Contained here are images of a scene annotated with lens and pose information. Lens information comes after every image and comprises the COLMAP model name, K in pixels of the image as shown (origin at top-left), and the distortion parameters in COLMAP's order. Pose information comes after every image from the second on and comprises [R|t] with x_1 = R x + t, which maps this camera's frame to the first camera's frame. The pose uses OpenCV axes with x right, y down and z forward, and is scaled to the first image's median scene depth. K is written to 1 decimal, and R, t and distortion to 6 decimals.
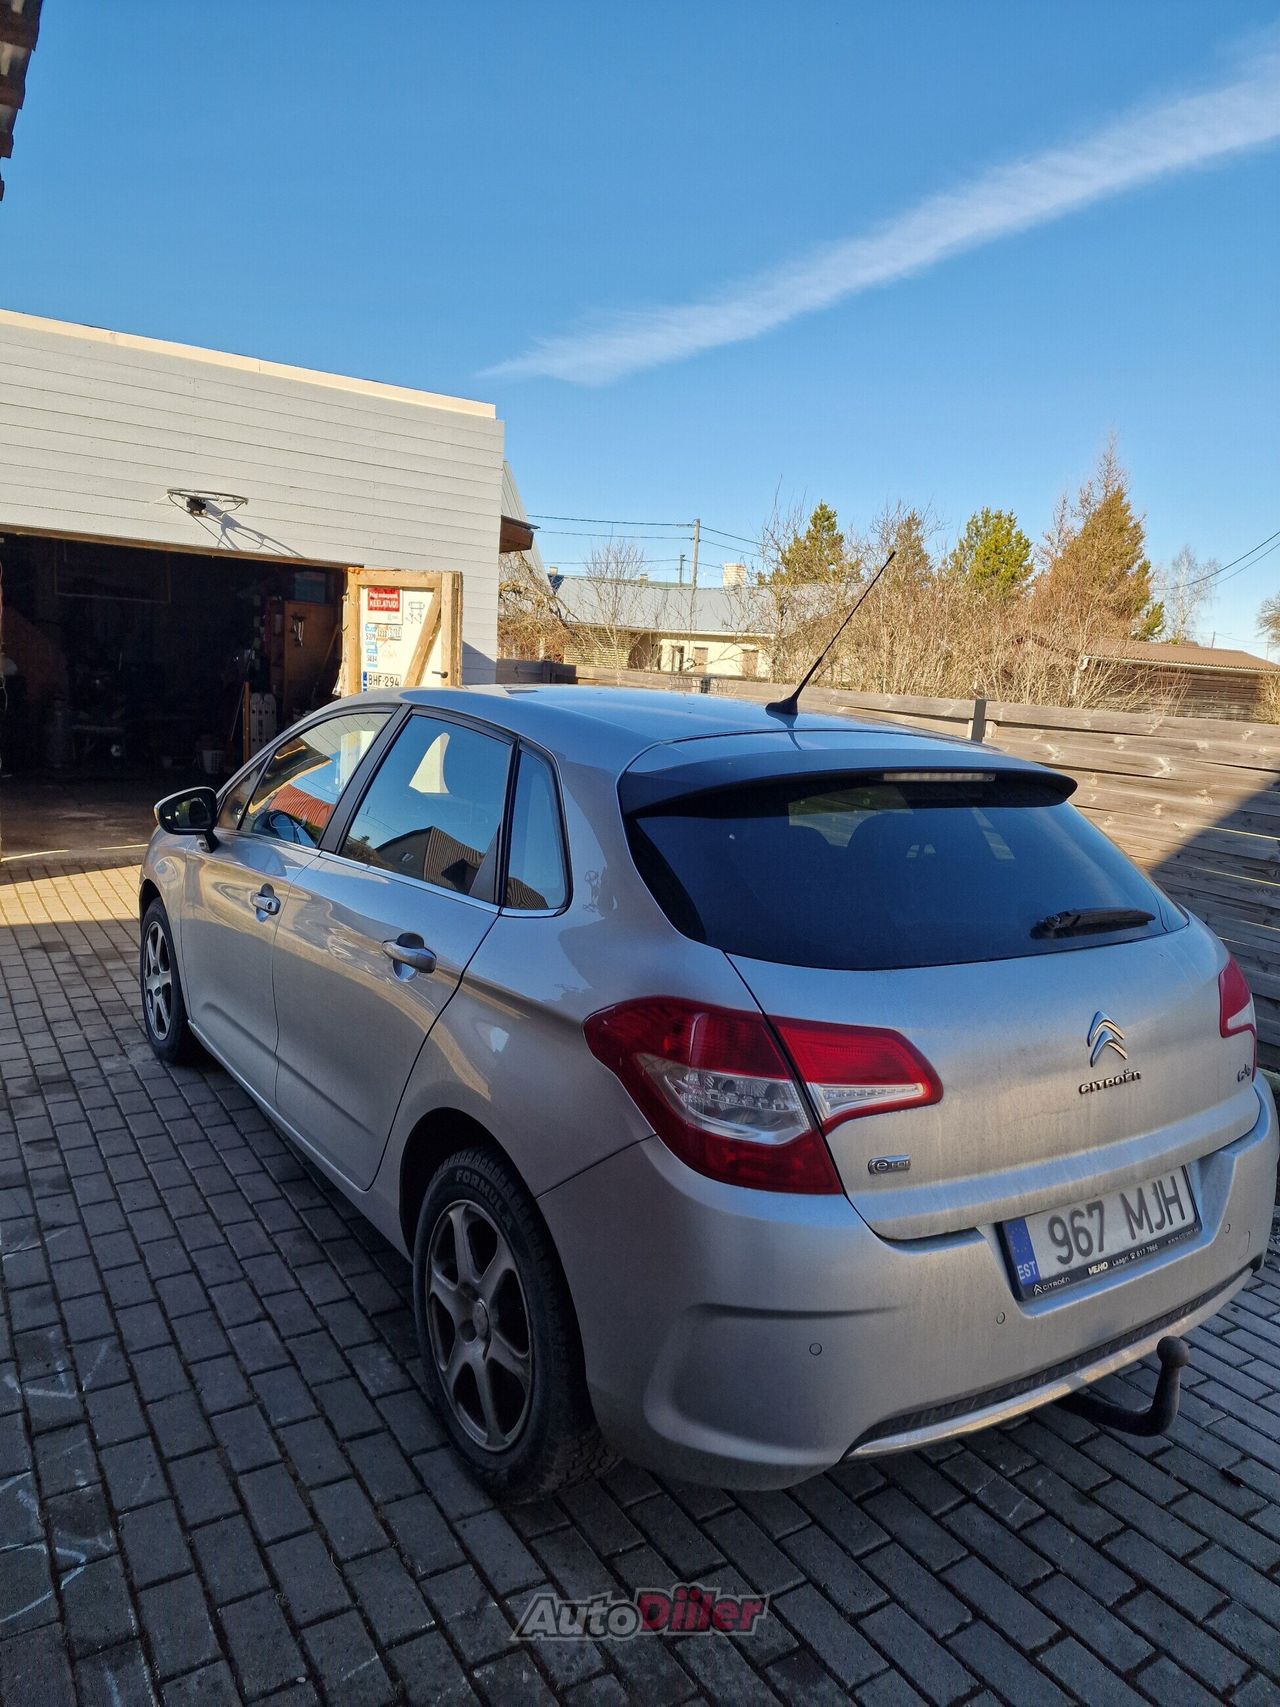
lens RADIAL K [[1130.3, 0, 643.5], [0, 1130.3, 858.7], [0, 0, 1]] dist [0.083871, -0.078280]
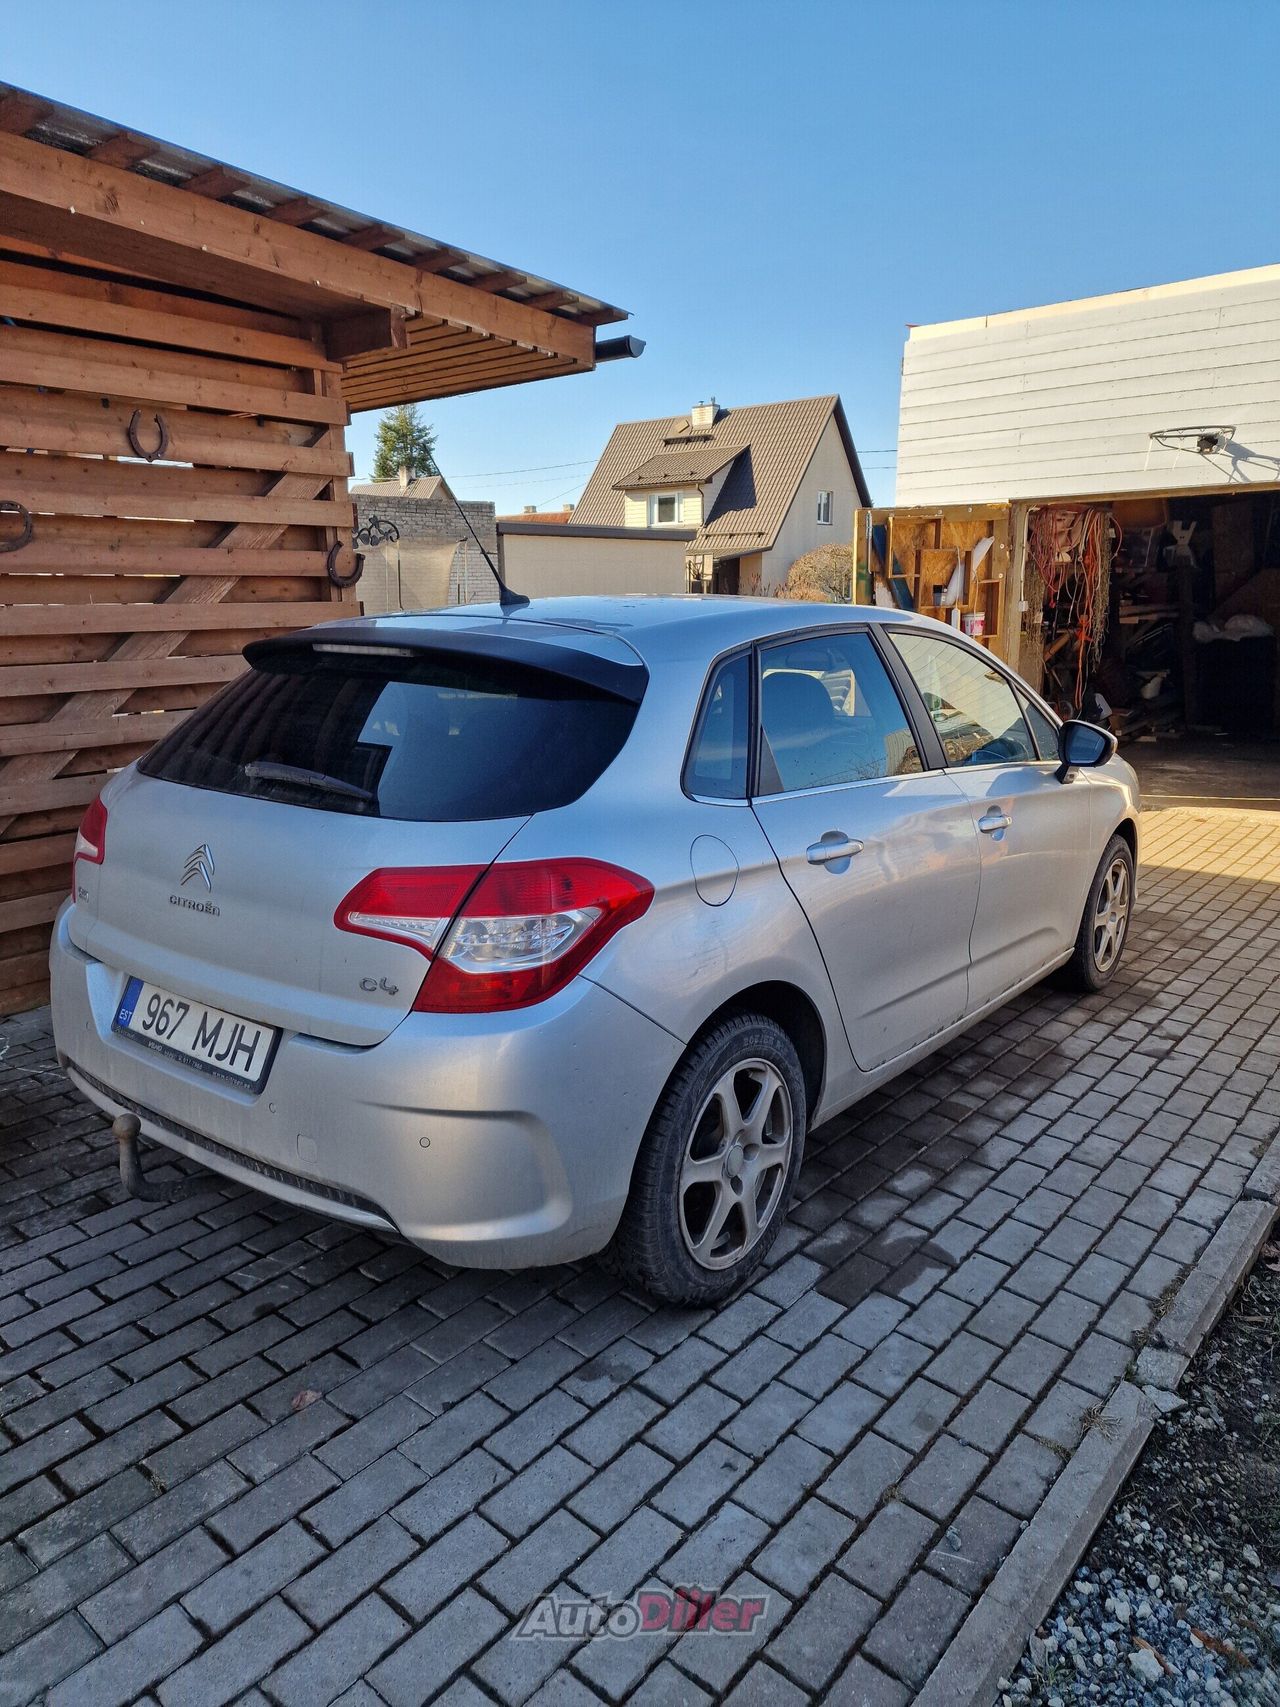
lens RADIAL K [[1134.4, 0, 640.0], [0, 1134.4, 853.5], [0, 0, 1]] dist [0.063231, -0.046608]
pose [[0.304829, 0.145029, -0.941300, 1.280740], [-0.134661, 0.984972, 0.108149, -0.030449], [0.942839, 0.093789, 0.319778, 0.837076]]
